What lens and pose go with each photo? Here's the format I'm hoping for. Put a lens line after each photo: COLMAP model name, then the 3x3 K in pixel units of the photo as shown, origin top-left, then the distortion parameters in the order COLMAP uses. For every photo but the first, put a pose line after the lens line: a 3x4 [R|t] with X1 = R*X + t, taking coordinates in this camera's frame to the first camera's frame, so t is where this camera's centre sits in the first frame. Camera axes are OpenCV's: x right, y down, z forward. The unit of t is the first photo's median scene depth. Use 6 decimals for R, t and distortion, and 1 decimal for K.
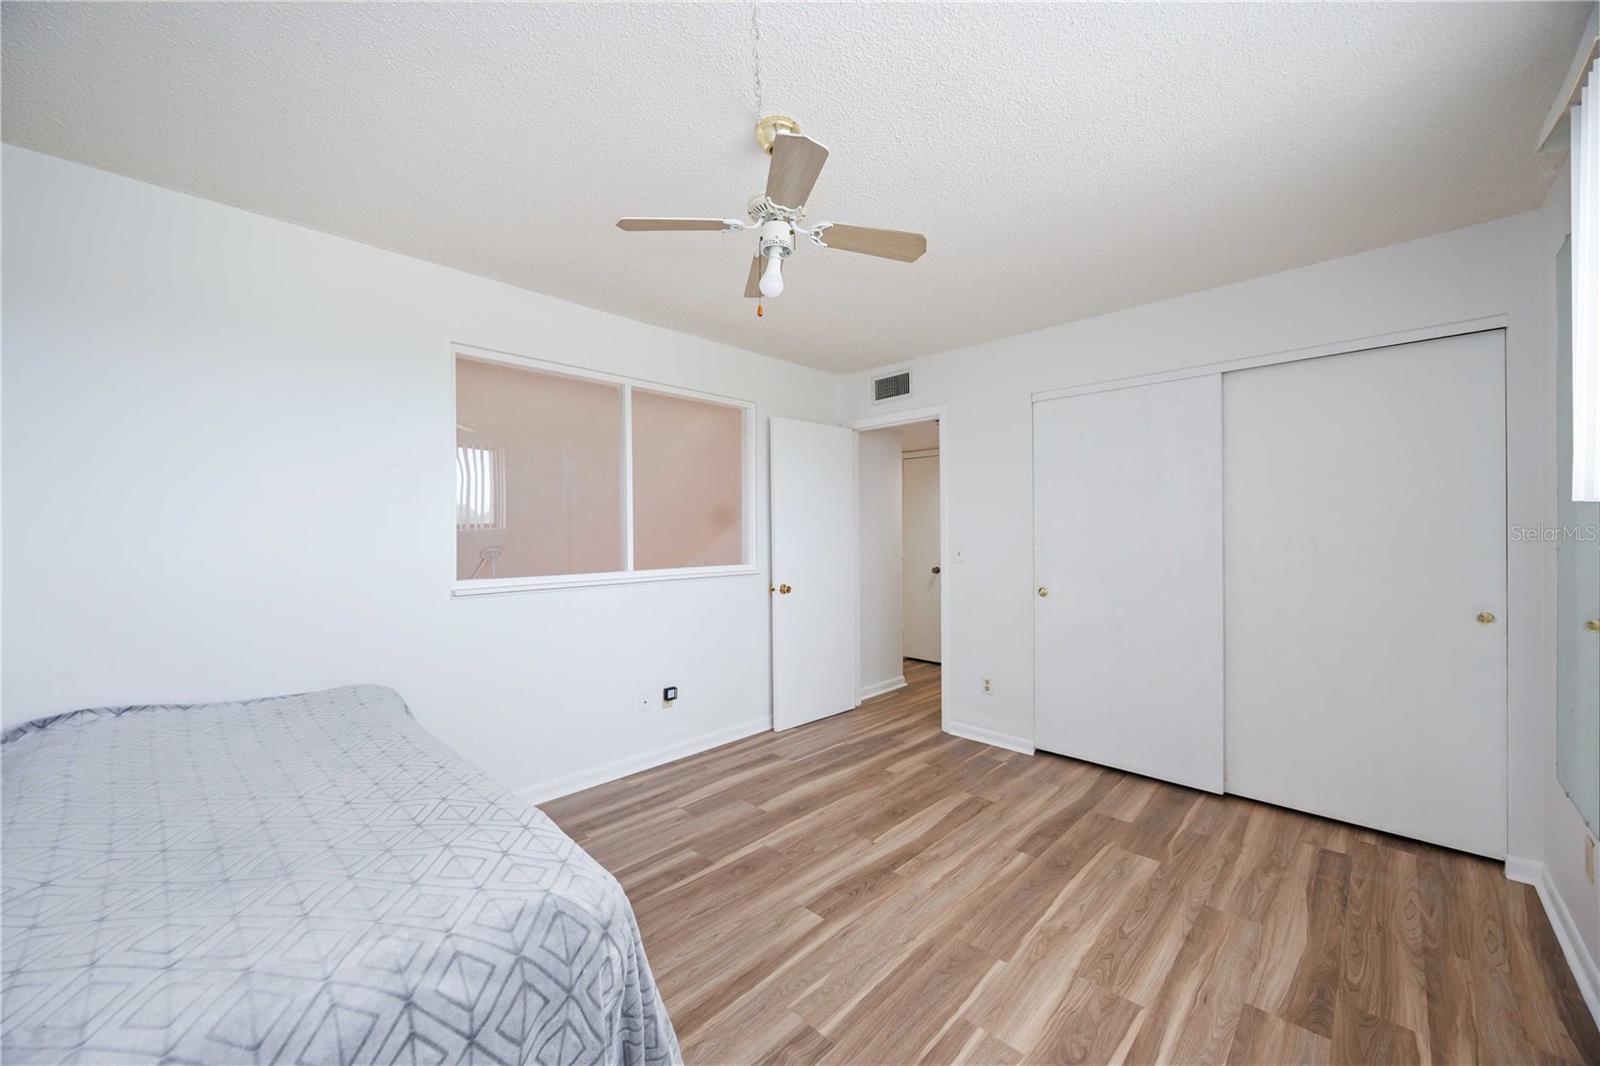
lens RADIAL K [[618.0, 0, 801.8], [0, 618.0, 531.0], [0, 0, 1]] dist [0.002264, -0.000061]
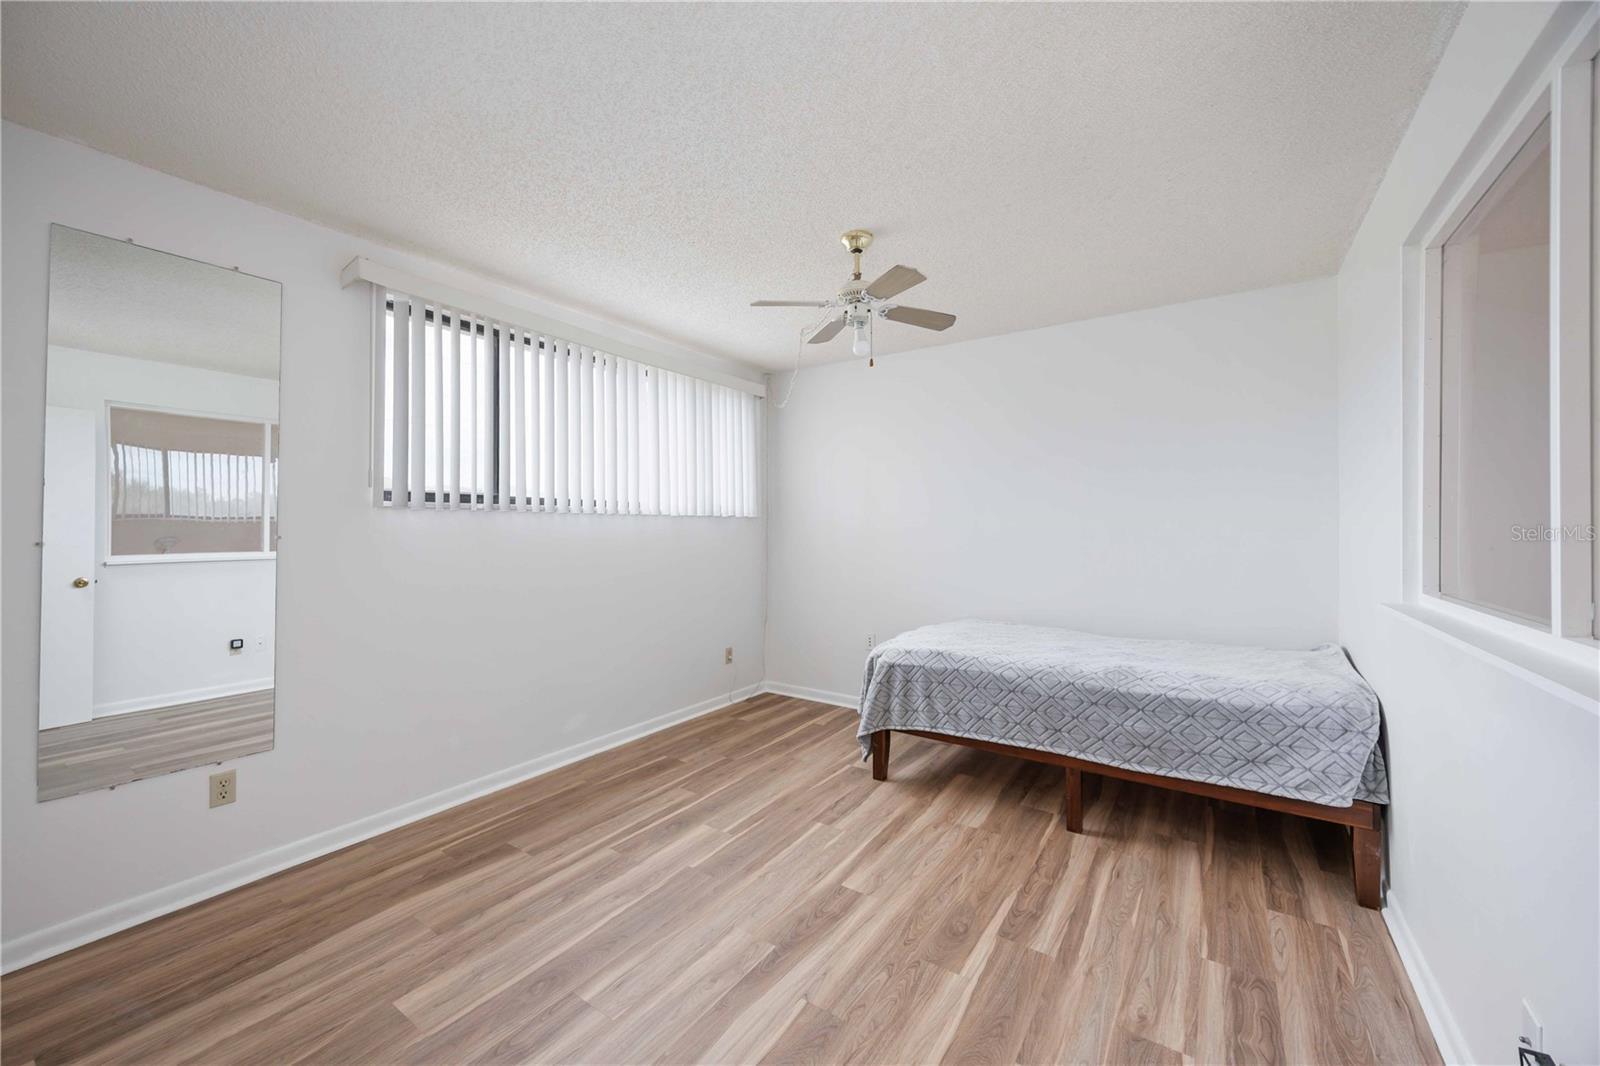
lens RADIAL K [[618.0, 0, 801.8], [0, 618.0, 531.0], [0, 0, 1]] dist [0.002264, -0.000061]
pose [[-0.984320, 0.003503, -0.176359, 0.273507], [0.002952, 0.999990, 0.003388, 0.010278], [0.176369, 0.002814, -0.984320, 1.924956]]
